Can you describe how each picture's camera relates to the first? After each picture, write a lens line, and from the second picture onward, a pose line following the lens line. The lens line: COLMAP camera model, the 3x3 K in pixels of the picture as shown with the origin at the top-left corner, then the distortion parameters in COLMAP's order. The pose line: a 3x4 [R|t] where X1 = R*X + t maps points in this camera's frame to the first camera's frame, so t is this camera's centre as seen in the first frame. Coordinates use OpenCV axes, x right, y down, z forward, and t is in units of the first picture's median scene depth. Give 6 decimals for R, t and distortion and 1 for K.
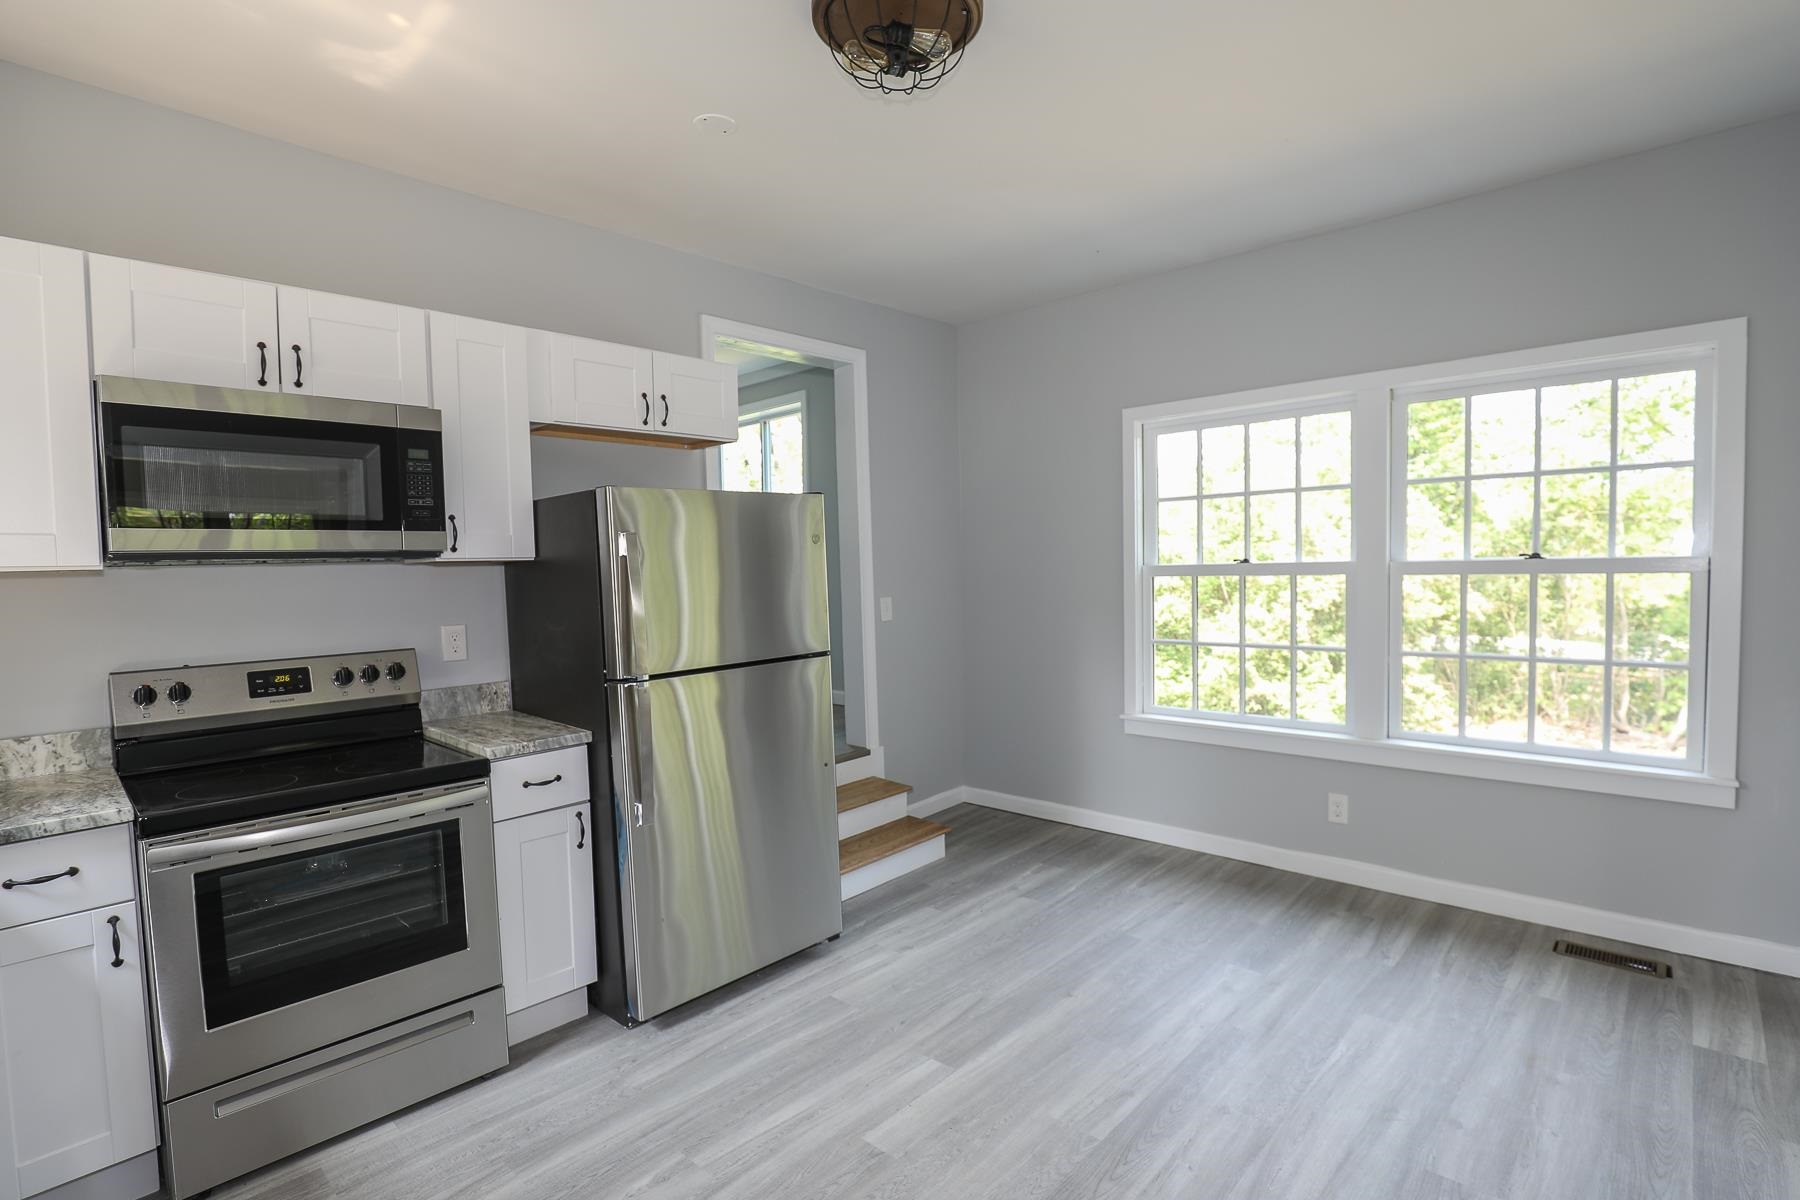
lens RADIAL K [[831.6, 0, 897.2], [0, 831.6, 602.9], [0, 0, 1]] dist [-0.024573, 0.000498]
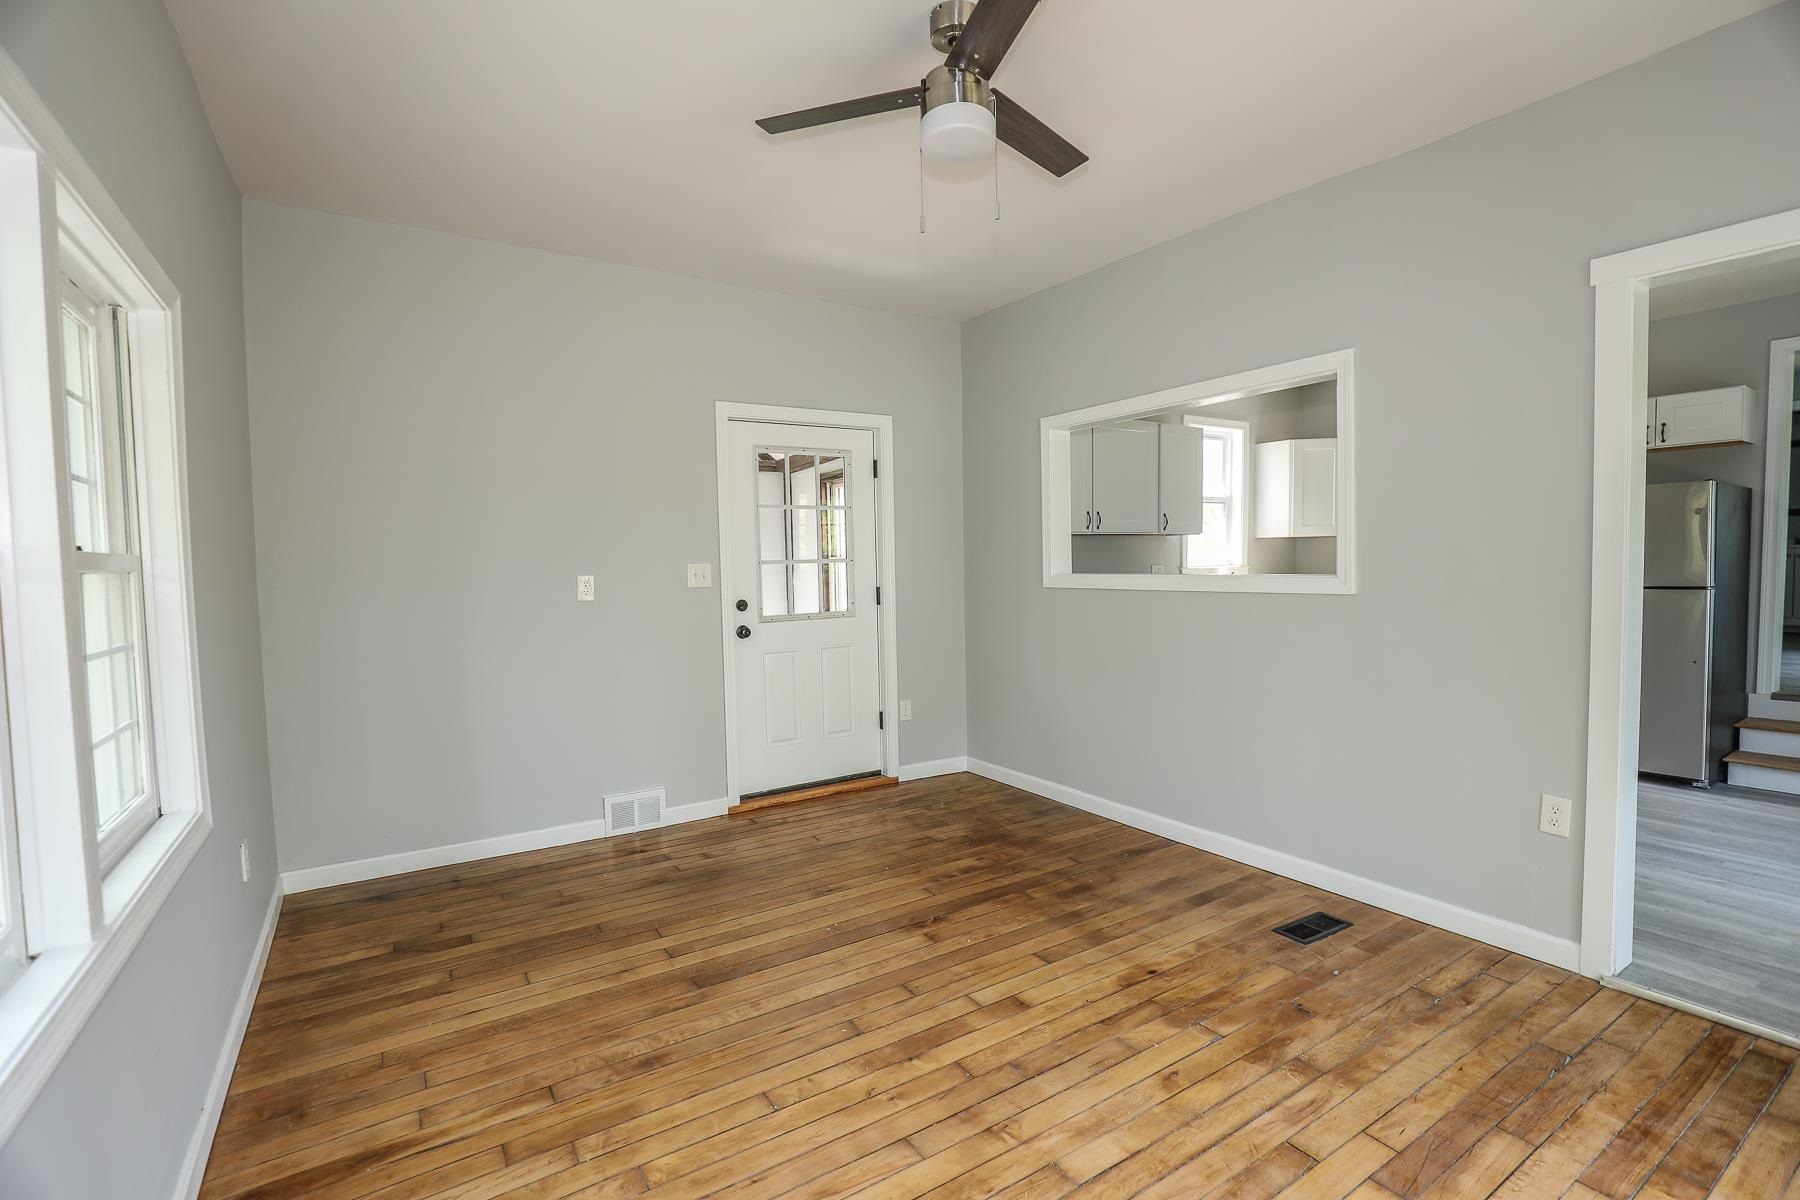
lens RADIAL K [[831.6, 0, 897.2], [0, 831.6, 602.9], [0, 0, 1]] dist [-0.024573, 0.000498]
pose [[-0.255180, 0.075743, -0.963922, 2.393995], [-0.021562, 0.996233, 0.083990, -0.010269], [0.966653, 0.042216, -0.252586, -0.038485]]
